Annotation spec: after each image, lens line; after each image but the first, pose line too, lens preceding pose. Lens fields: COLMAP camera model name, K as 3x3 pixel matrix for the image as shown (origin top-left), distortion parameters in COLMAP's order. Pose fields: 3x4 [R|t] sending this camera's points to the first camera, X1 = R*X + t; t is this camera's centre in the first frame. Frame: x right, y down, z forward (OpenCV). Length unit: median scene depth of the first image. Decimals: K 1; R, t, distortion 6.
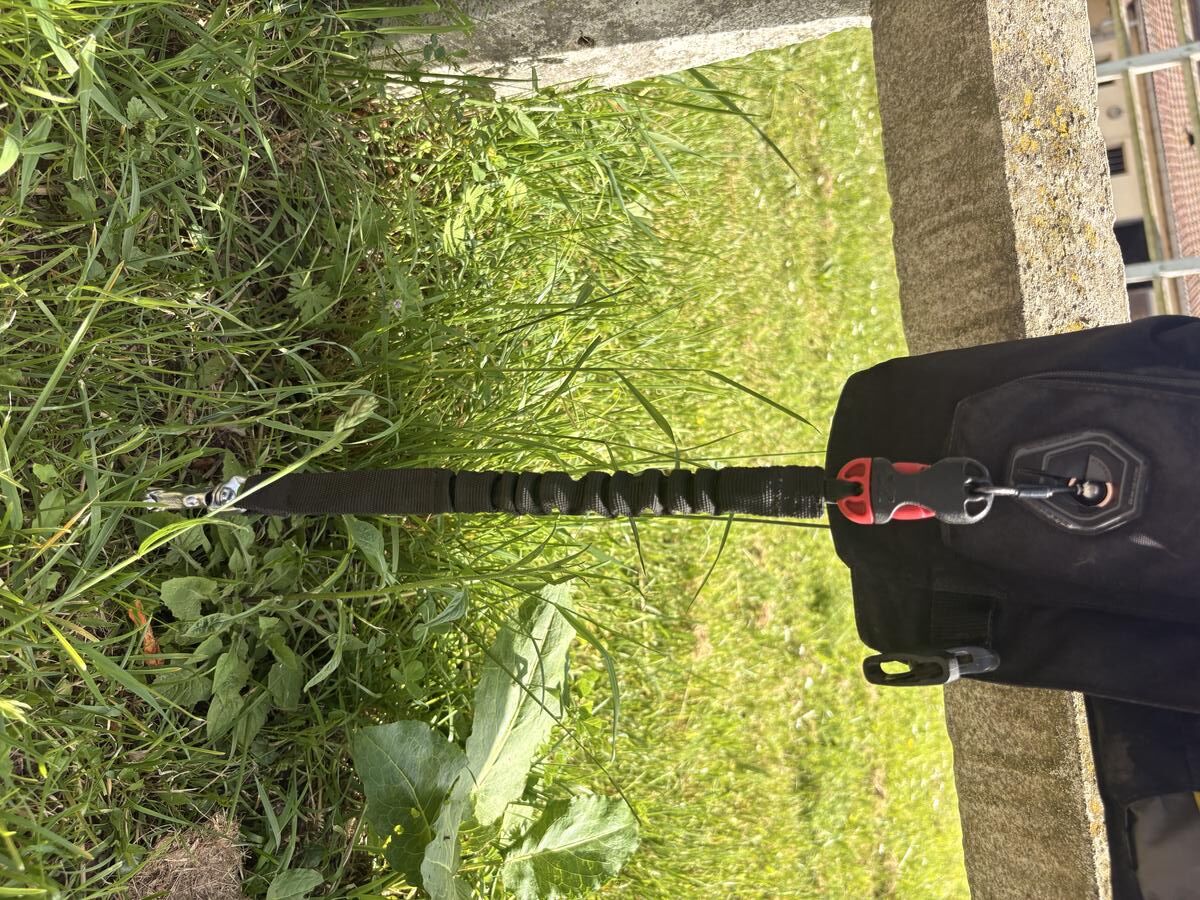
lens RADIAL K [[961.6, 0, 554.8], [0, 961.6, 439.4], [0, 0, 1]] dist [0.006969, -0.005333]
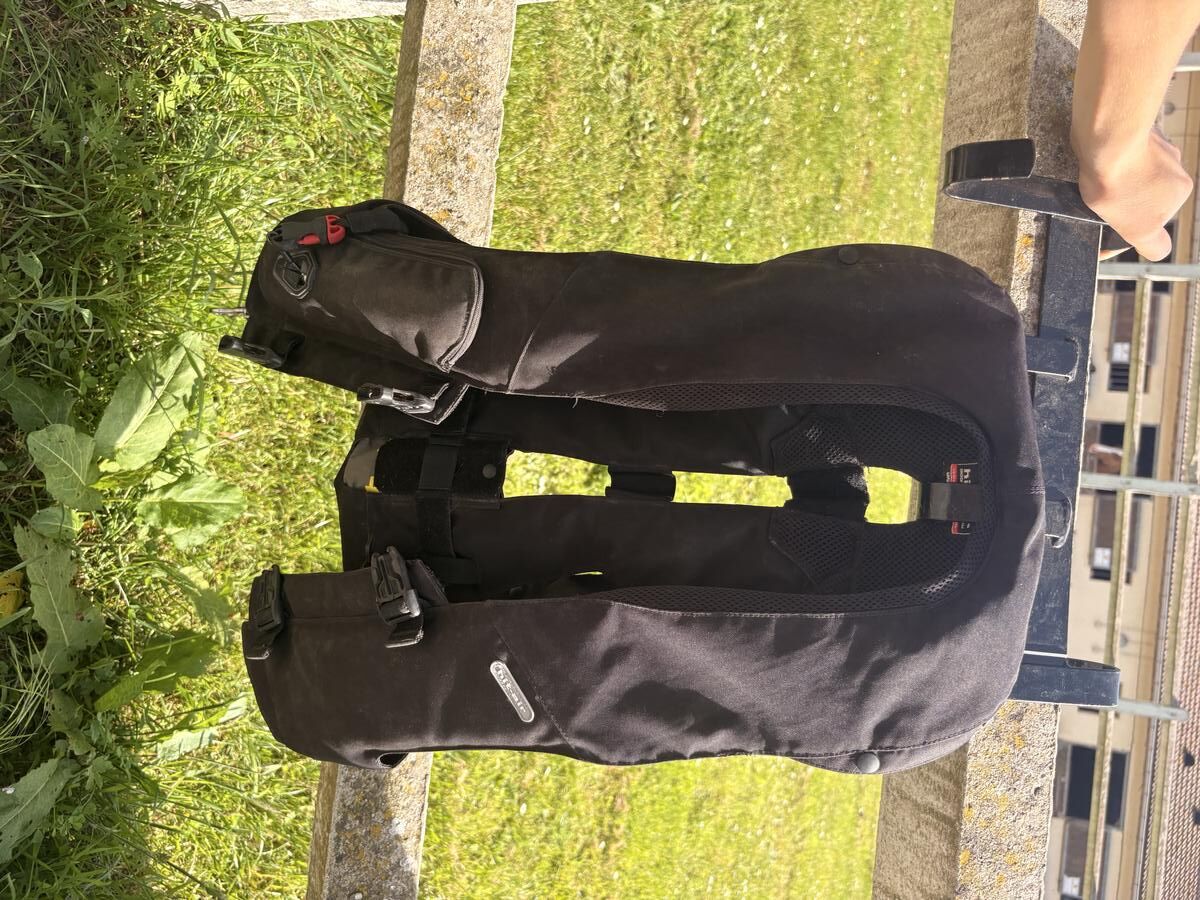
lens RADIAL K [[979.9, 0, 576.3], [0, 979.9, 452.8], [0, 0, 1]] dist [0.005367, 0.008507]
pose [[0.986536, 0.163405, 0.006727, 0.789806], [-0.163257, 0.981545, 0.099583, 0.089771], [0.009669, -0.099341, 0.995007, -0.779135]]
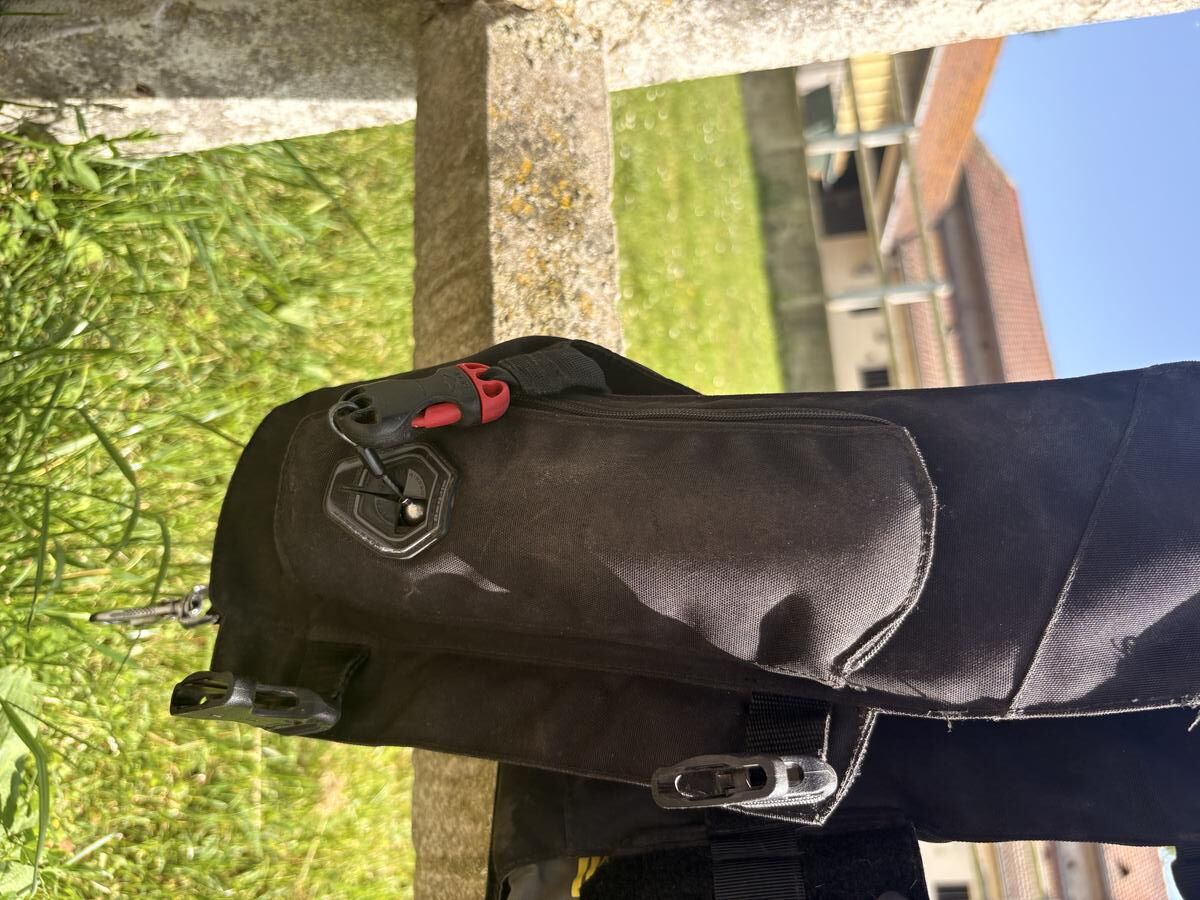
lens RADIAL K [[990.8, 0, 600.0], [0, 990.8, 450.0], [0, 0, 1]] dist [0.005043, -0.051018]
pose [[0.972653, 0.071051, 0.221131, 0.343411], [-0.029786, 0.982358, -0.184622, 0.119438], [-0.230347, 0.172986, 0.957610, 0.043799]]
